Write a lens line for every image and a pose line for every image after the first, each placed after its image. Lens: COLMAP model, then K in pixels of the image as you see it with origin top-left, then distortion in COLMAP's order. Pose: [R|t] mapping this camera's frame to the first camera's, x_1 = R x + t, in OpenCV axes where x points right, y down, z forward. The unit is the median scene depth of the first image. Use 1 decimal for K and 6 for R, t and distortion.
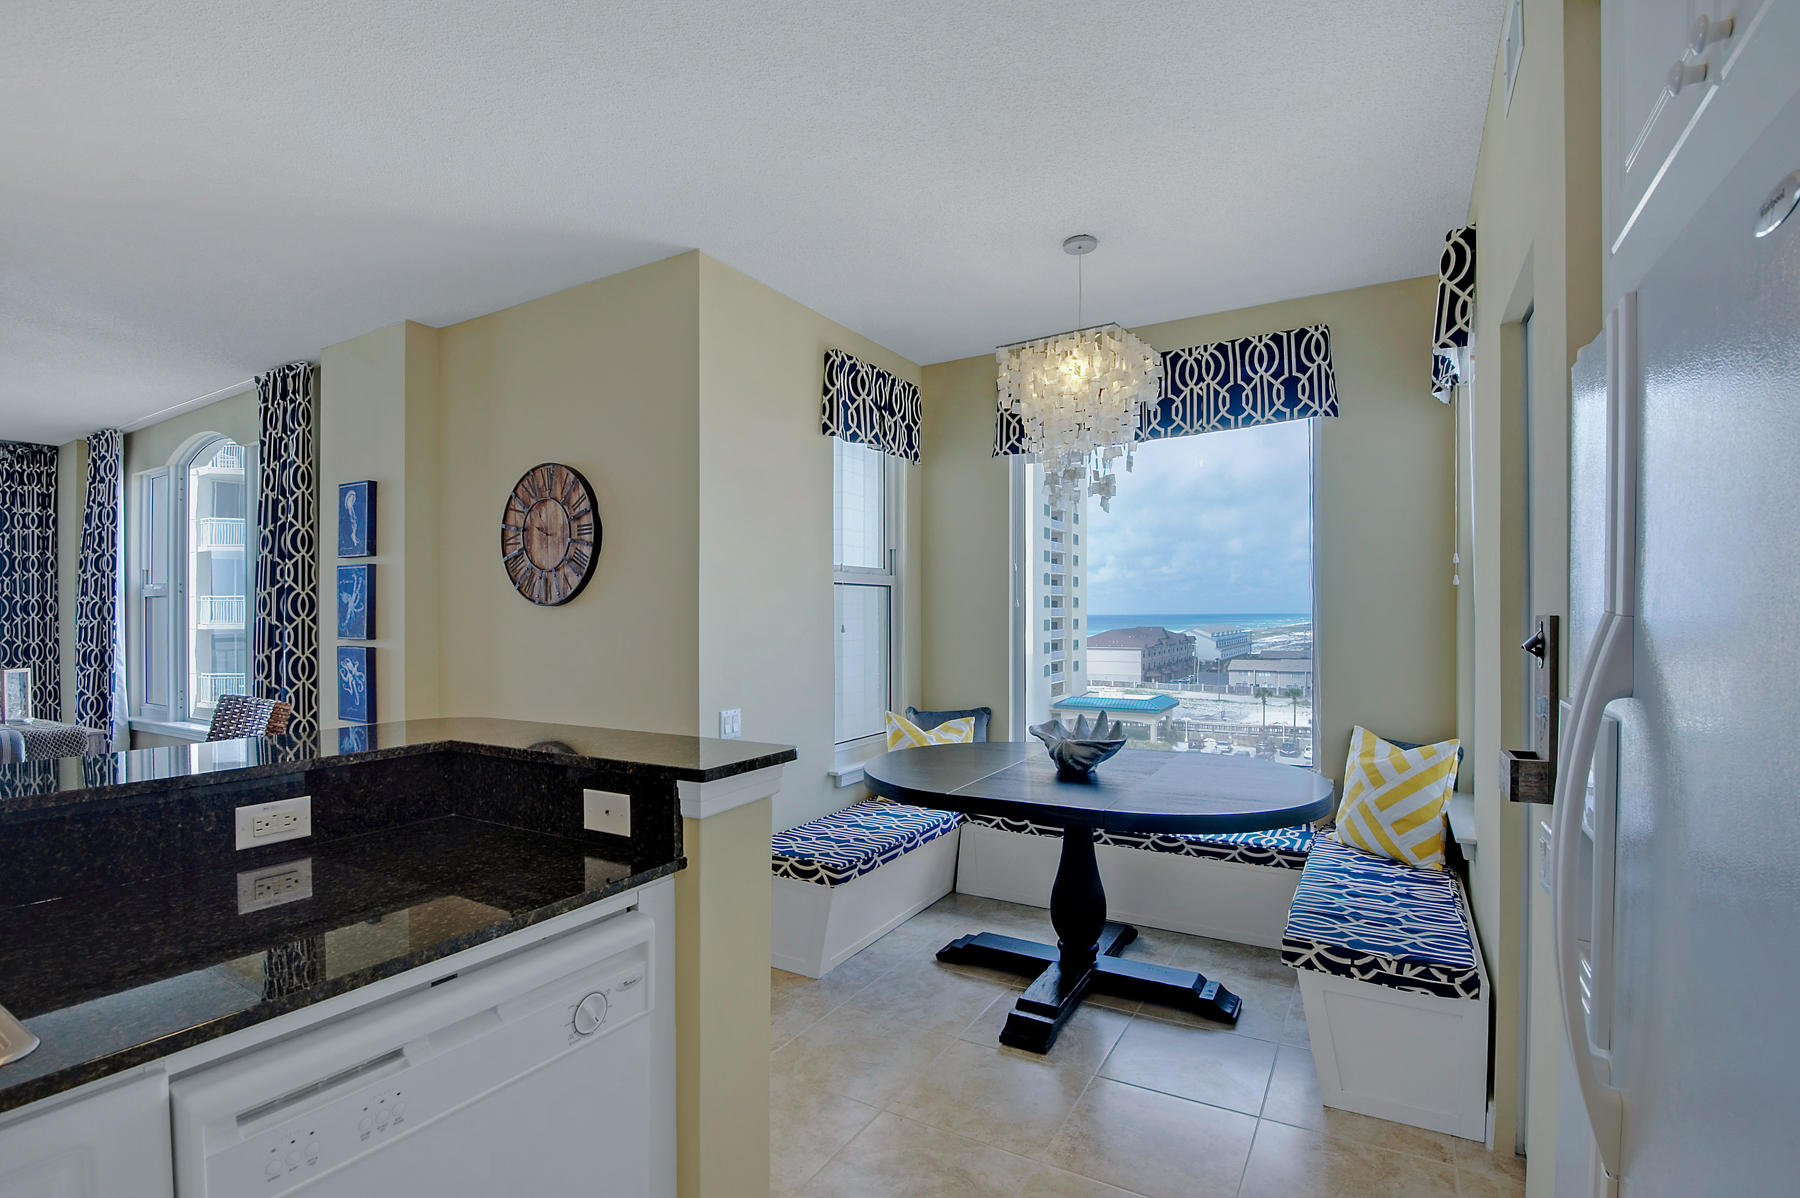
lens RADIAL K [[850.1, 0, 894.2], [0, 850.1, 604.6], [0, 0, 1]] dist [-0.014605, -0.010271]
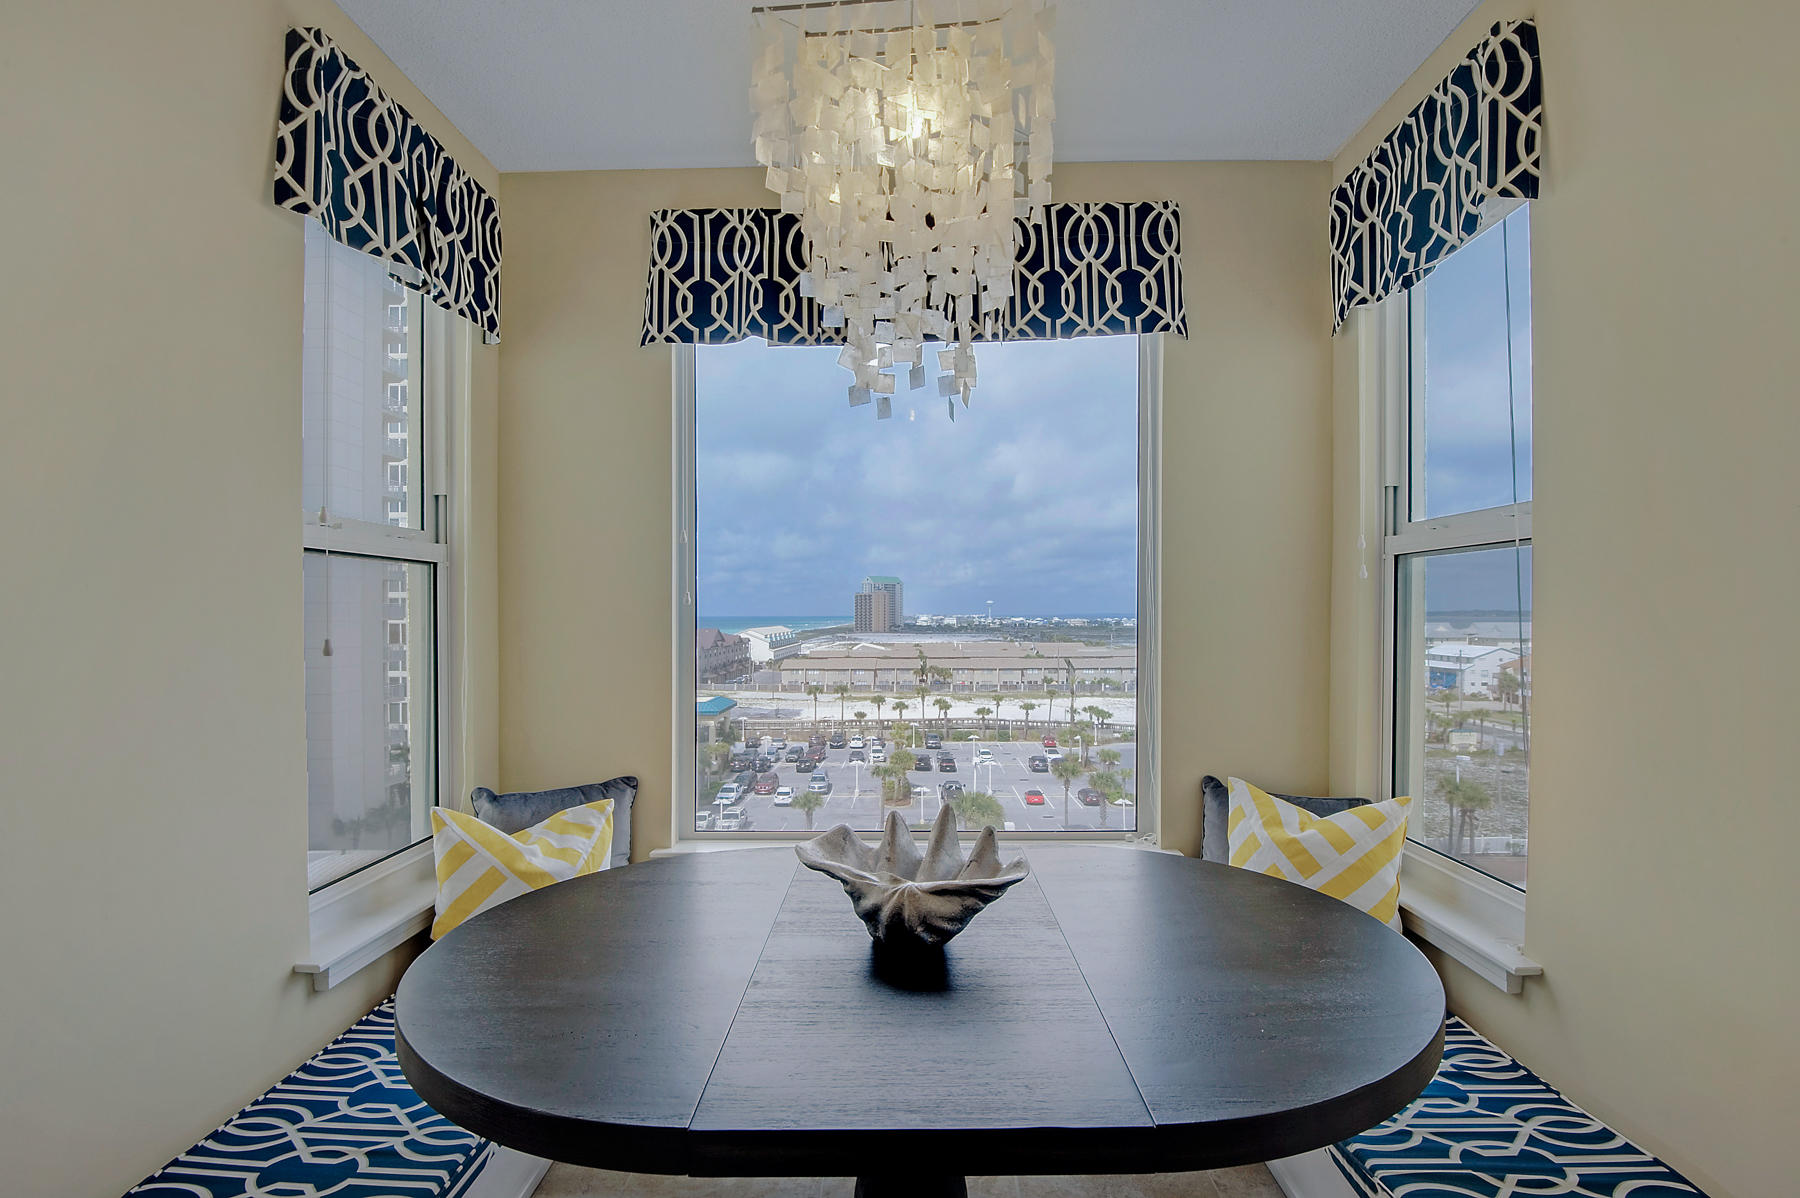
lens RADIAL K [[850.1, 0, 941.9], [0, 850.1, 622.7], [0, 0, 1]] dist [-0.014605, -0.010271]
pose [[0.842642, -0.002770, 0.538468, -0.026334], [-0.008016, 0.999811, 0.017687, 0.004146], [-0.538415, -0.019220, 0.842461, 0.458403]]
